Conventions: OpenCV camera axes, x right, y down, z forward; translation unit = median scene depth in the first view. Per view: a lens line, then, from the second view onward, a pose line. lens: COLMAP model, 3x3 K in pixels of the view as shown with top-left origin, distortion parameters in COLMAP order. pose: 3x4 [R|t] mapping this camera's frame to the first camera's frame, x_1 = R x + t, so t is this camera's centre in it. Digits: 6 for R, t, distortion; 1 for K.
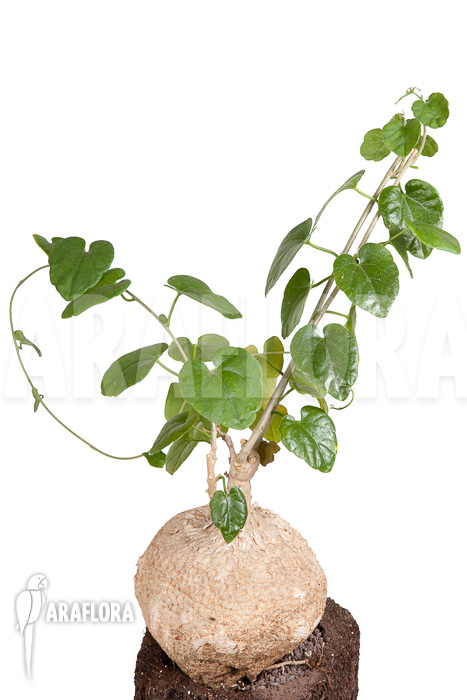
lens RADIAL K [[1264.8, 0, 233.5], [0, 1264.8, 350.0], [0, 0, 1]] dist [0.003586, -0.011594]
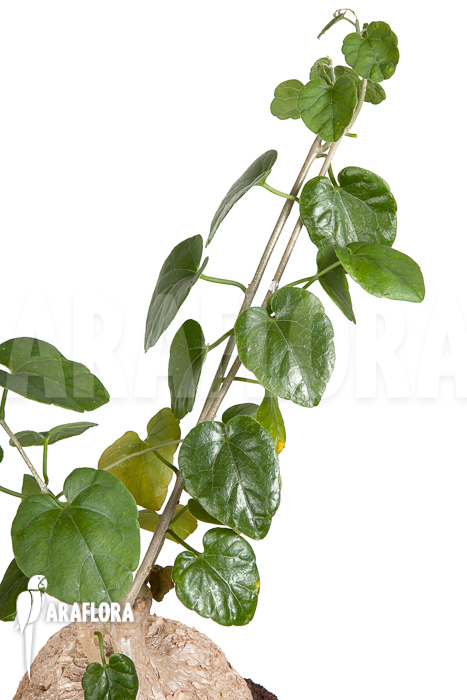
lens RADIAL K [[1200.5, 0, 233.5], [0, 1200.5, 350.0], [0, 0, 1]] dist [0.029855, 0.078169]
pose [[0.996983, -0.077293, 0.007180, 0.069395], [0.073933, 0.973671, 0.215635, -0.181818], [-0.023658, -0.214453, 0.976448, 0.364416]]
